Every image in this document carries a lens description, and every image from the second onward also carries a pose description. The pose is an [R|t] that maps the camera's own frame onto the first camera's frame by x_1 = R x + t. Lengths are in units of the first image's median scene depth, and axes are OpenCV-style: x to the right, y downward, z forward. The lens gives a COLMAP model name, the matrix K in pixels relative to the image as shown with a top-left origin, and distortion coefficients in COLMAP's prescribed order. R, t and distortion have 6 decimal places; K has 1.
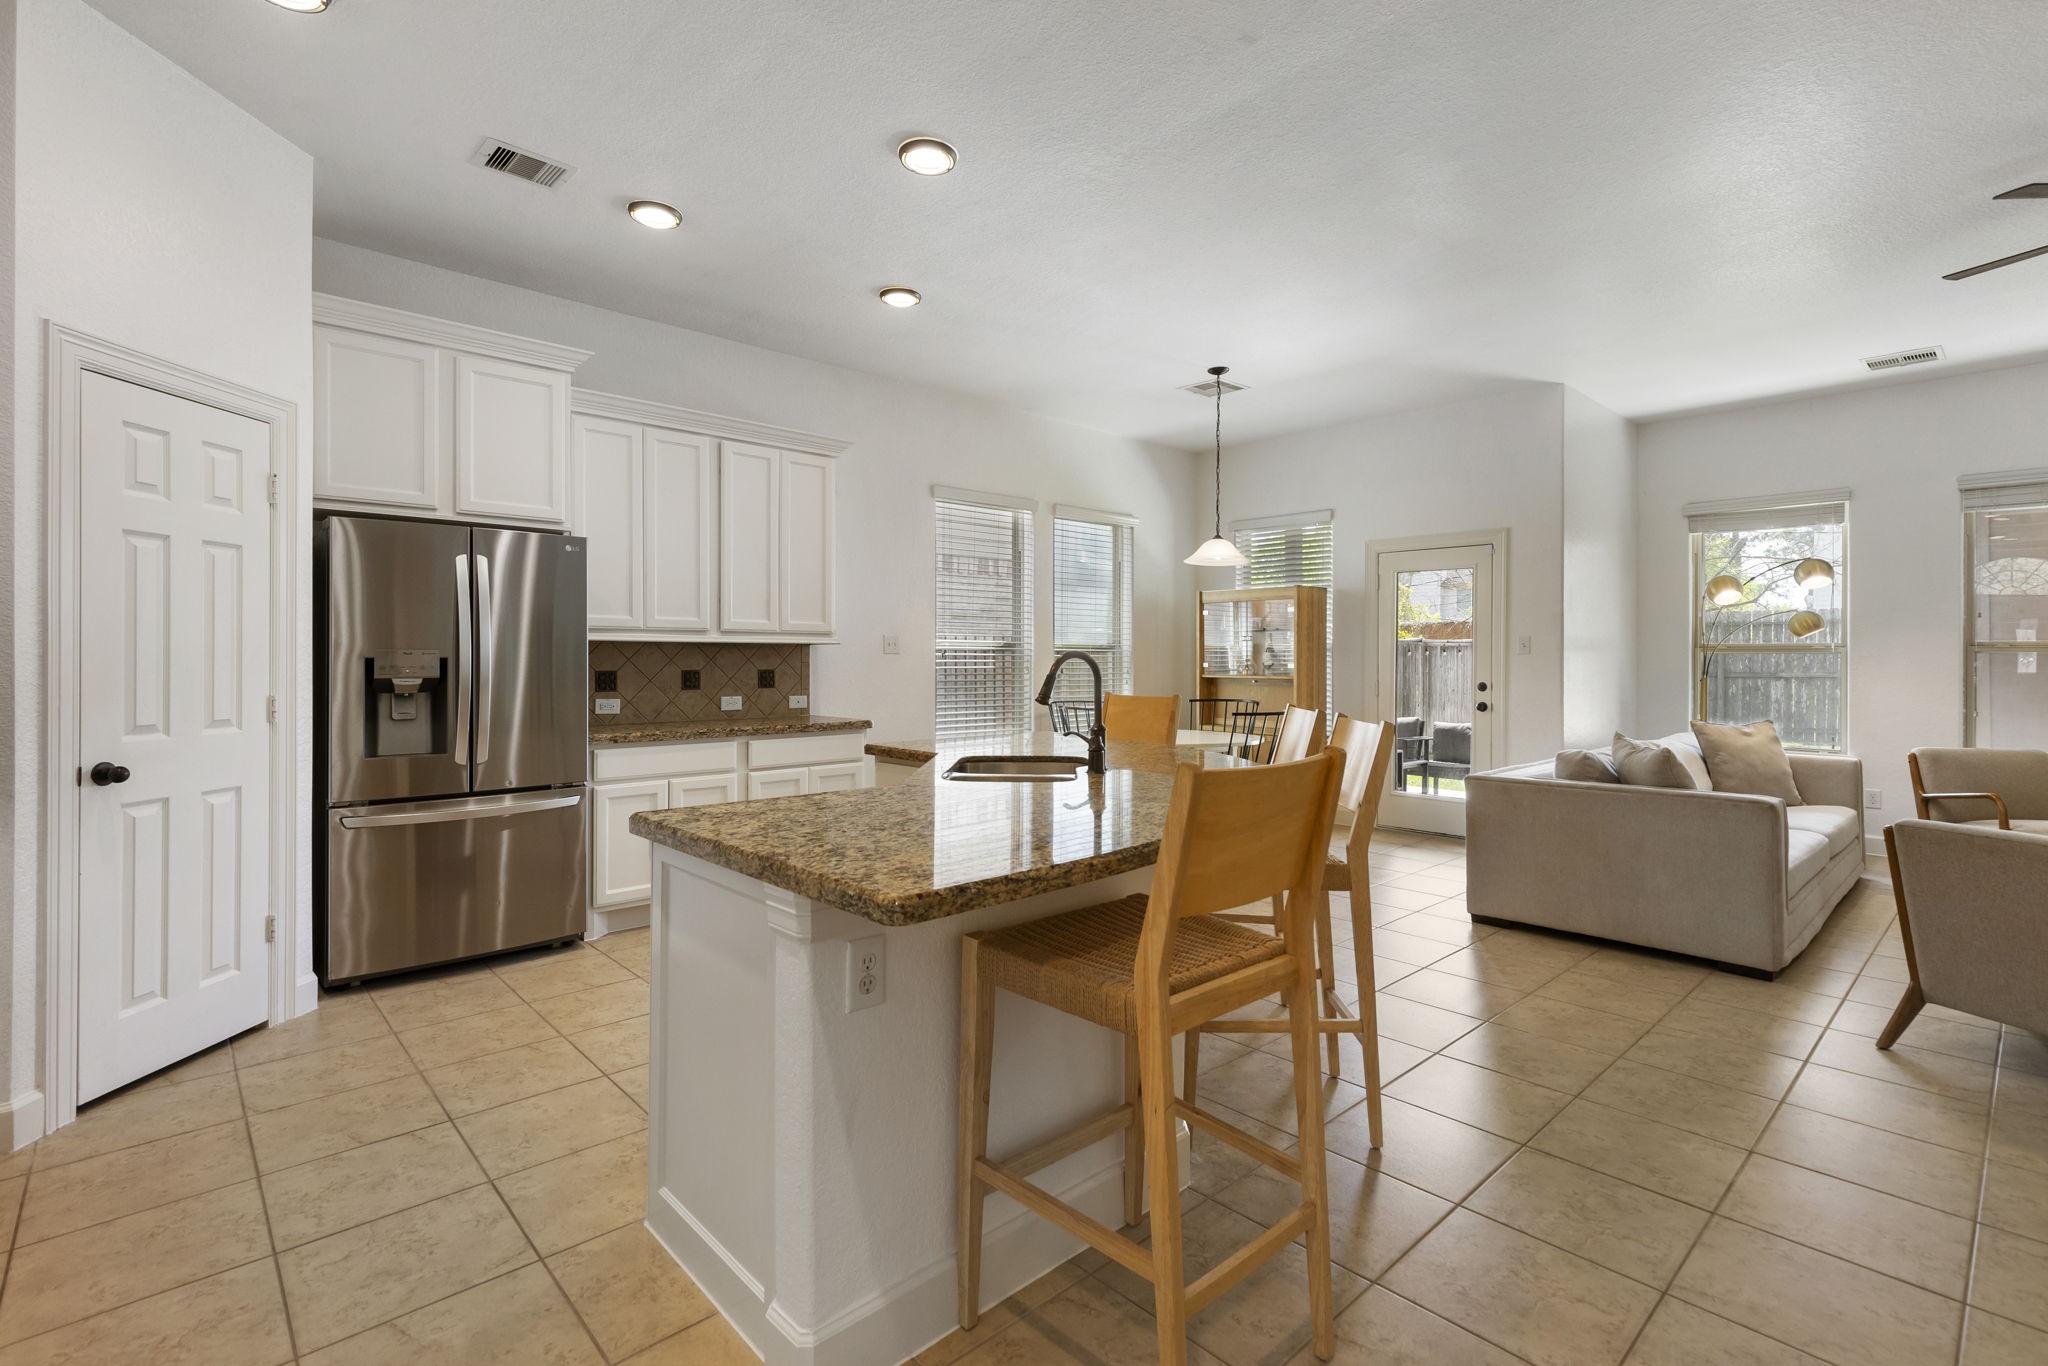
lens RADIAL K [[944.2, 0, 1030.2], [0, 944.2, 646.2], [0, 0, 1]] dist [0.011691, -0.003638]
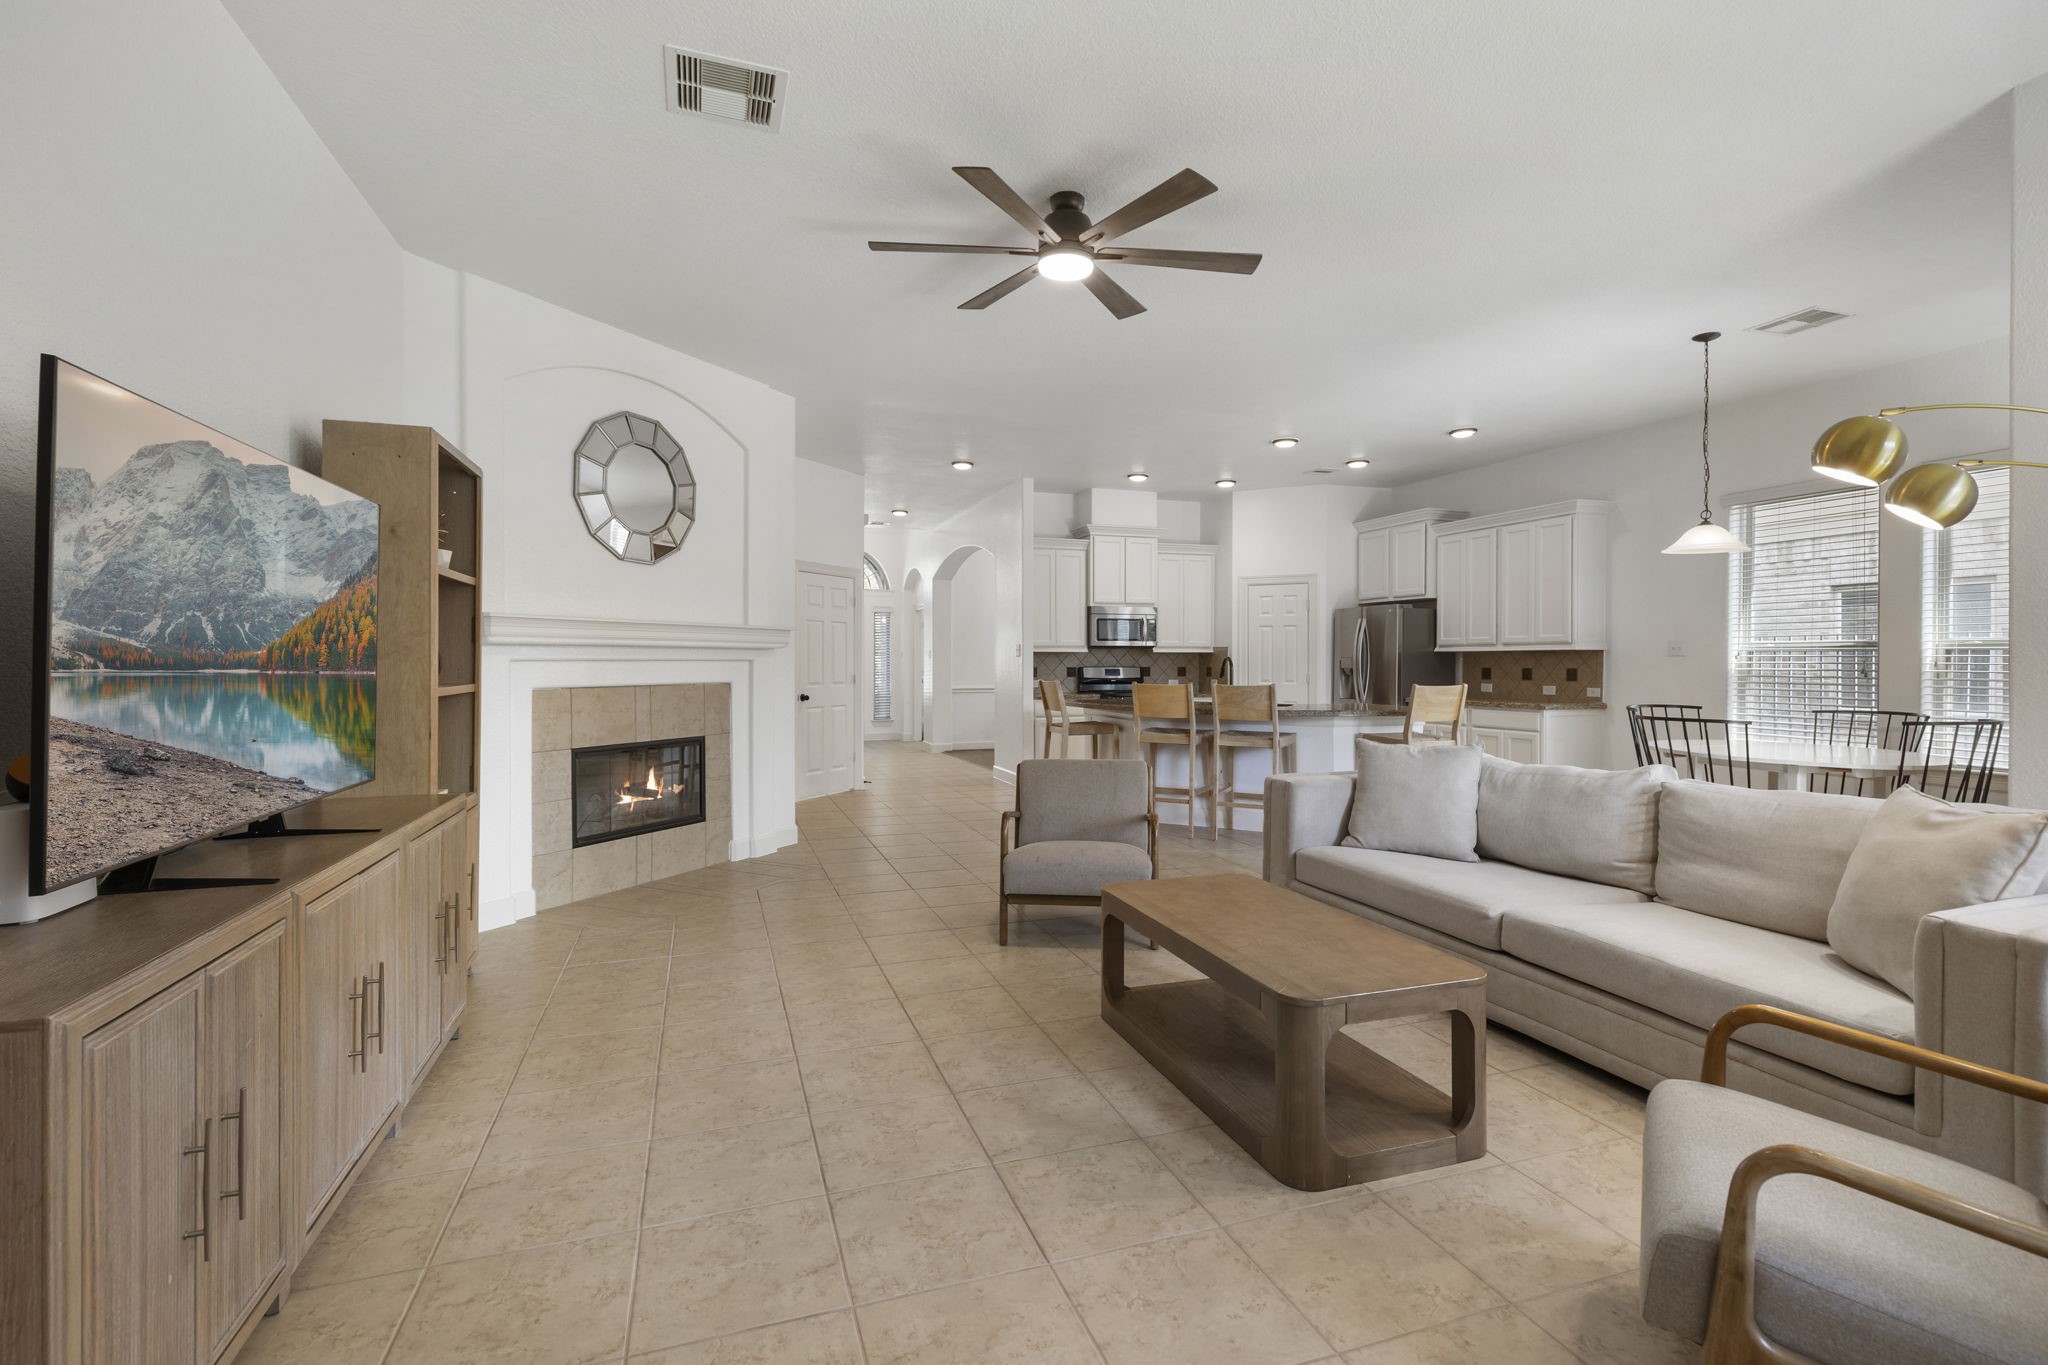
lens RADIAL K [[944.2, 0, 1037.7], [0, 944.2, 667.3], [0, 0, 1]] dist [0.011691, -0.003638]
pose [[-0.385885, 0.000989, -0.922546, 1.500454], [0.008913, 0.999957, -0.002656, 0.021643], [0.922504, -0.009247, -0.385877, 0.885865]]
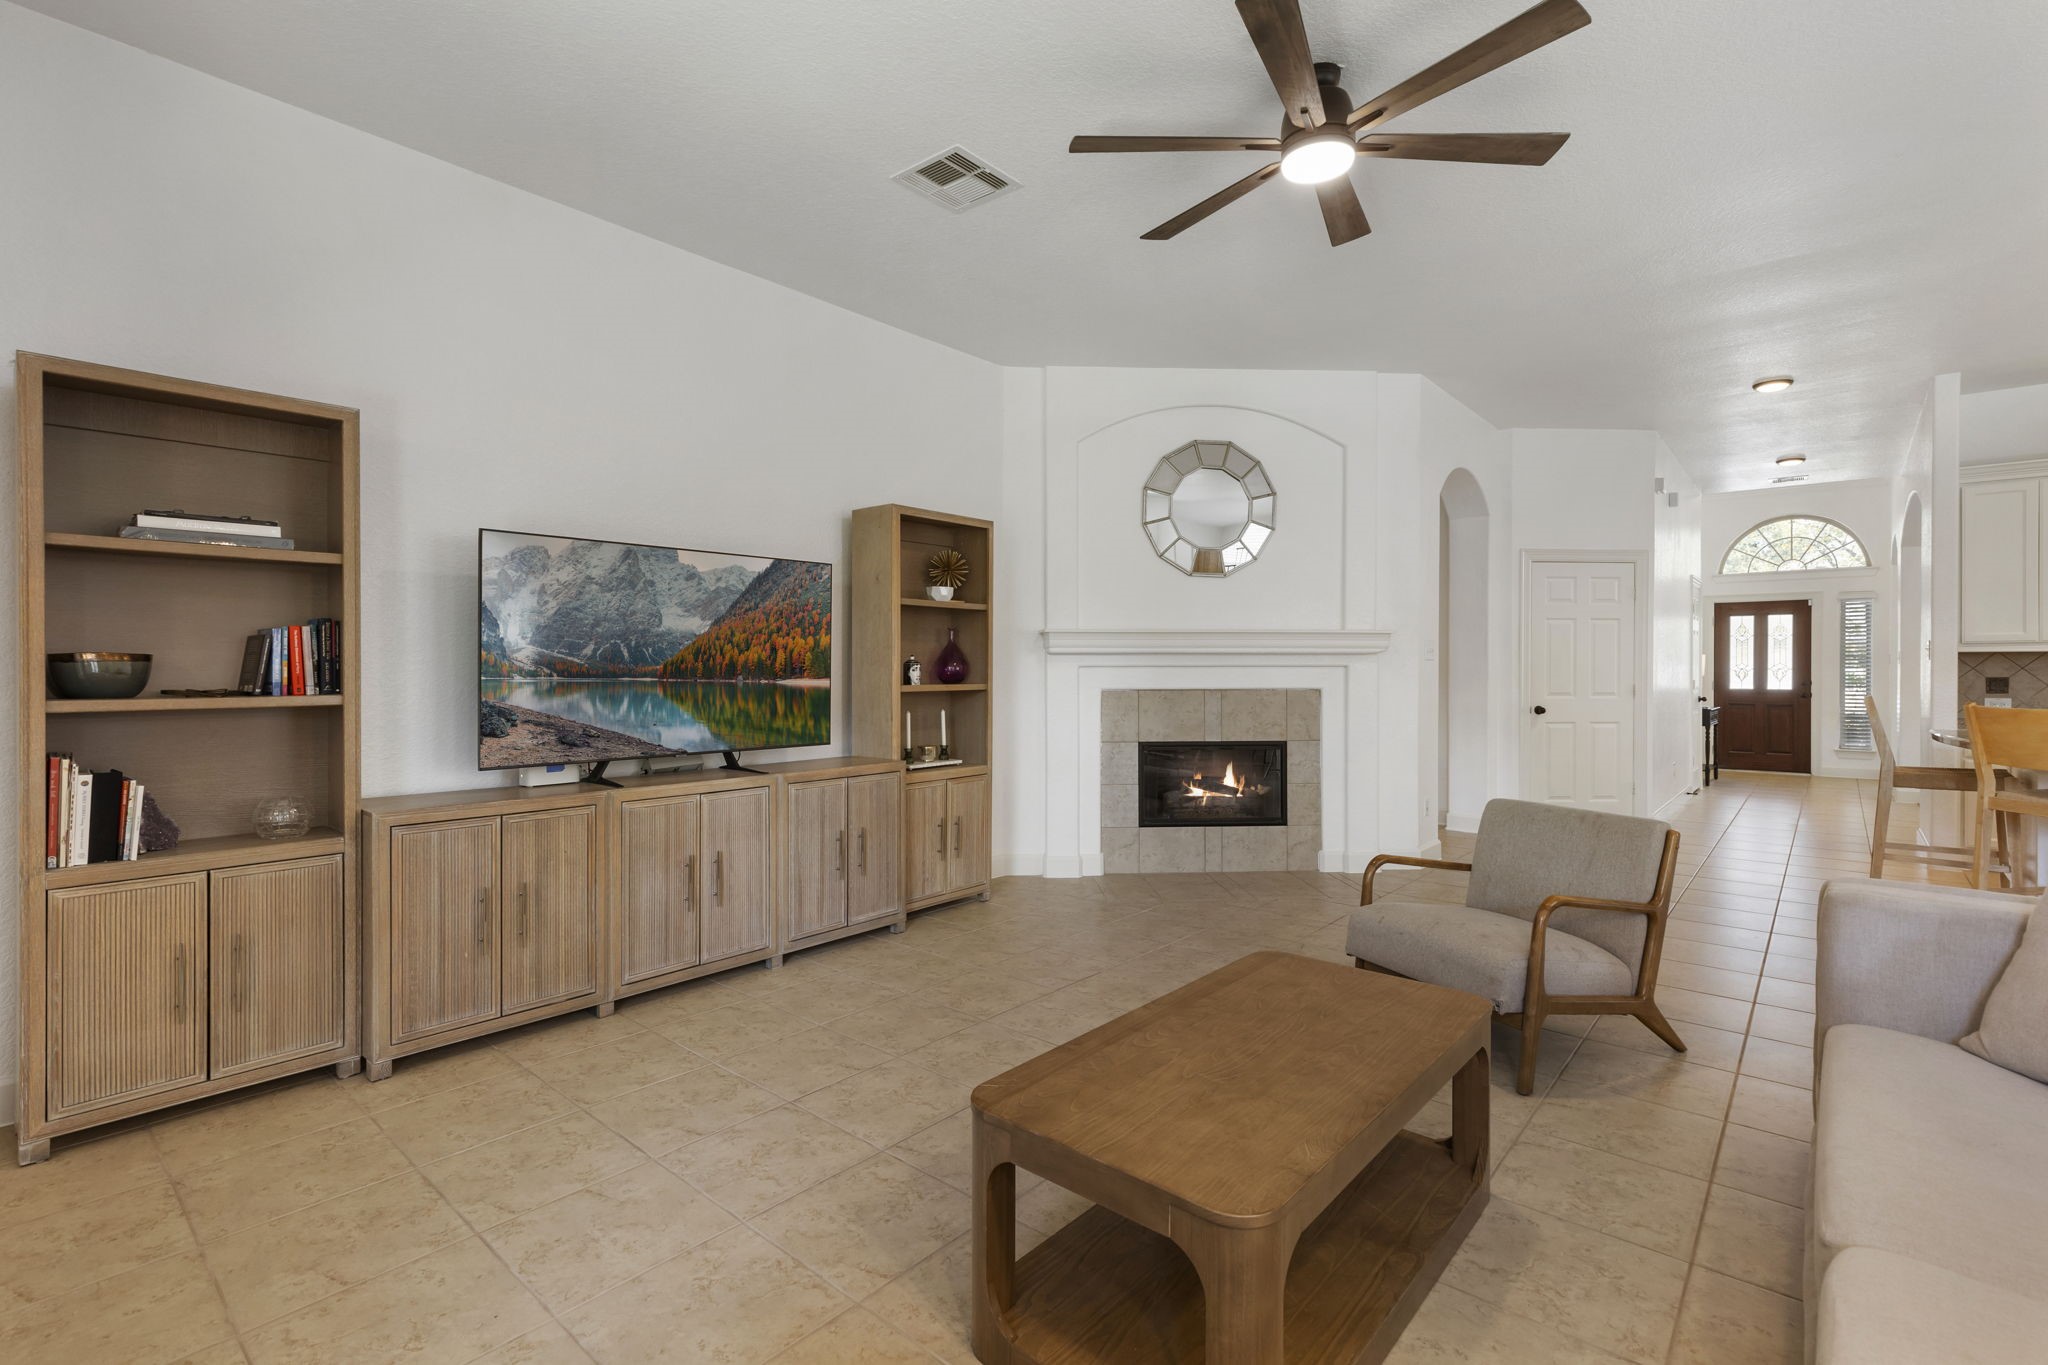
lens RADIAL K [[944.2, 0, 1026.1], [0, 944.2, 668.2], [0, 0, 1]] dist [0.011691, -0.003638]
pose [[-0.992896, -0.005669, -0.118853, 1.055207], [-0.004395, 0.999930, -0.010979, 0.023378], [0.118907, -0.010379, -0.992851, 1.181706]]
